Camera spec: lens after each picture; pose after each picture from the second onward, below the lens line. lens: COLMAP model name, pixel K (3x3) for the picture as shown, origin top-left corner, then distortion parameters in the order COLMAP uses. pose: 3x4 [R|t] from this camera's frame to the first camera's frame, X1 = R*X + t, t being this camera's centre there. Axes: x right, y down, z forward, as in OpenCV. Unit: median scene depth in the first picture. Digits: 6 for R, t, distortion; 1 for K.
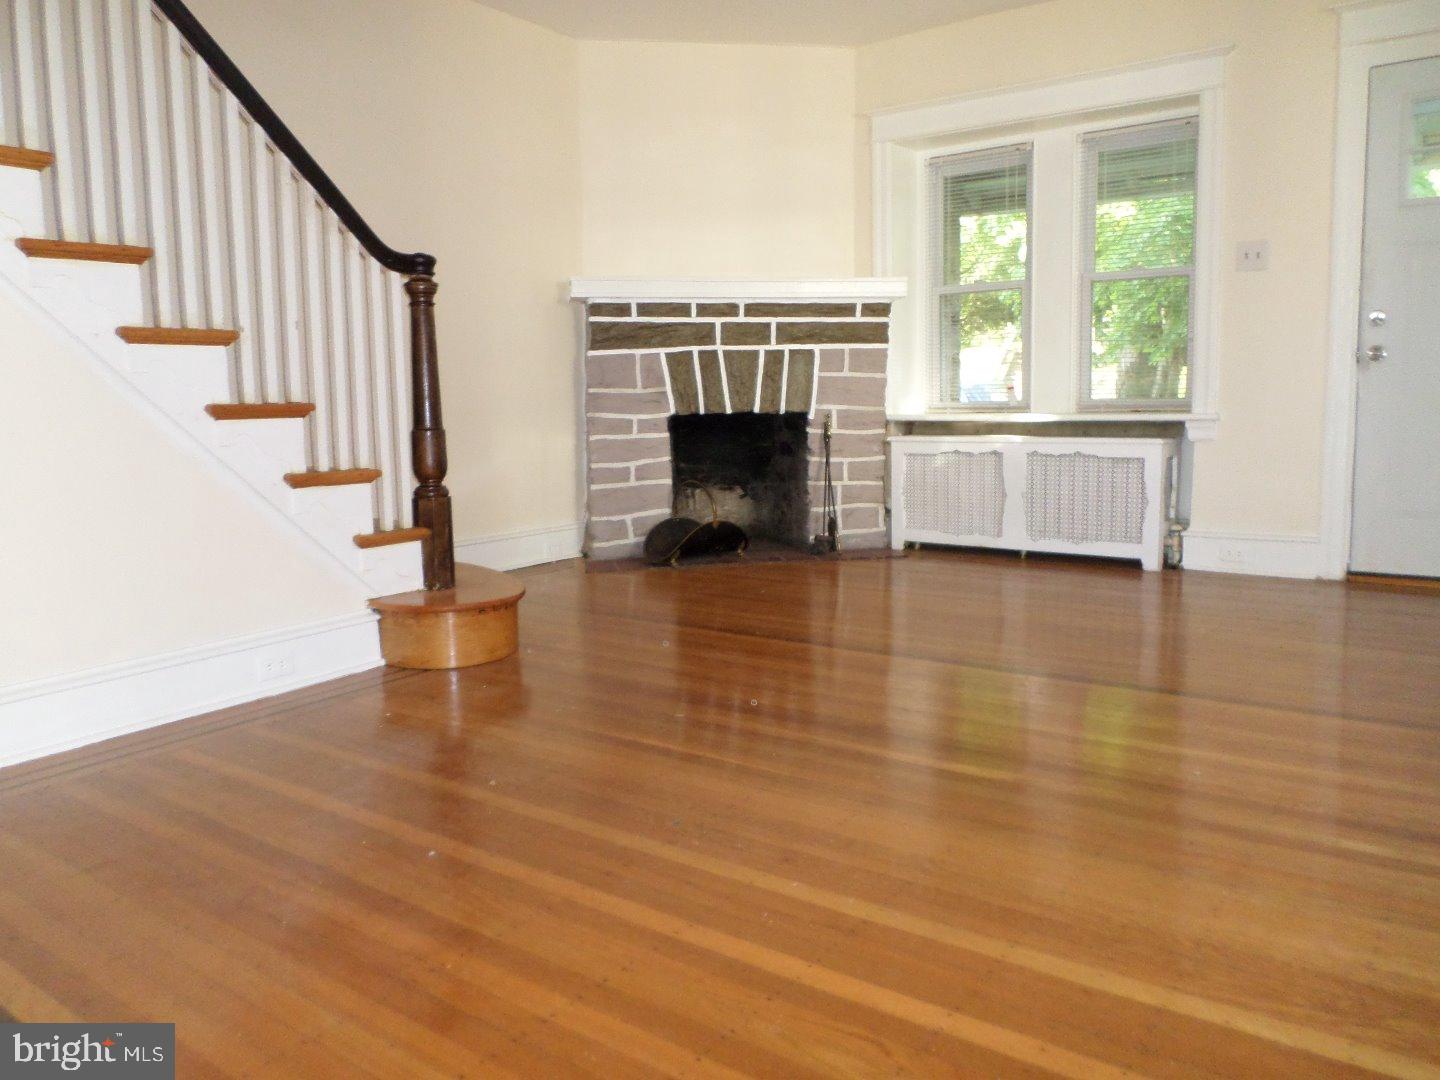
lens RADIAL K [[1101.4, 0, 719.2], [0, 1101.4, 537.9], [0, 0, 1]] dist [-0.021585, 0.007886]
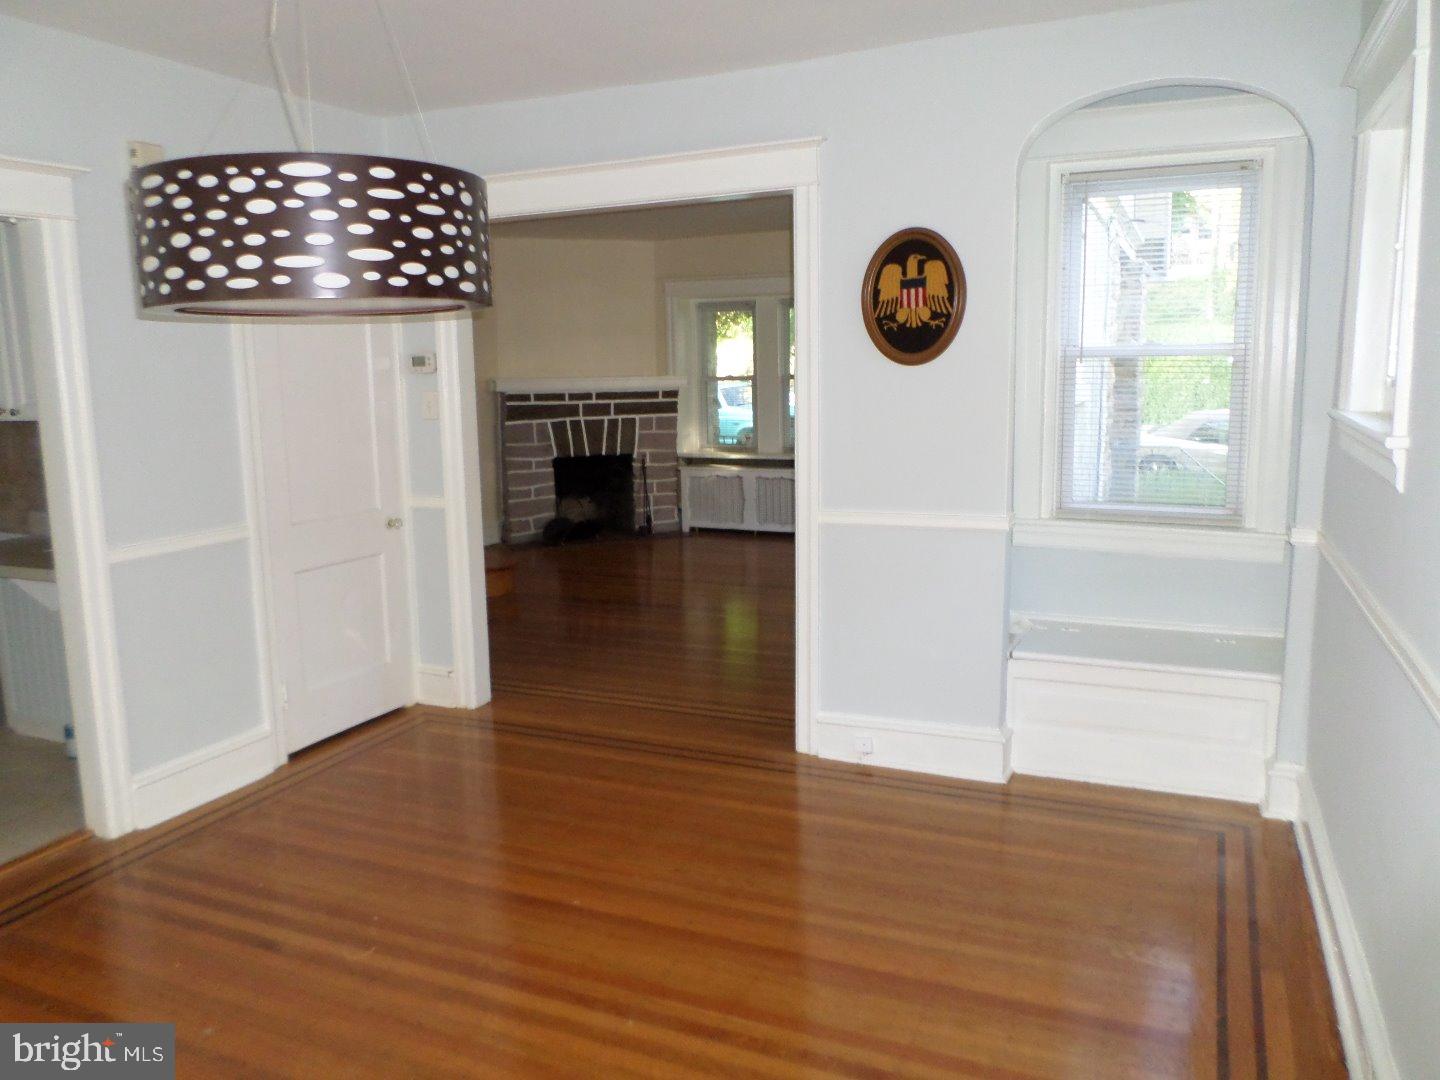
lens RADIAL K [[1067.8, 0, 721.8], [0, 1067.8, 534.3], [0, 0, 1]] dist [-0.065462, -0.004193]
pose [[0.974977, -0.033155, 0.219819, -0.156499], [0.027944, 0.999251, 0.026776, -0.029729], [-0.220542, -0.019963, 0.975173, -0.668827]]
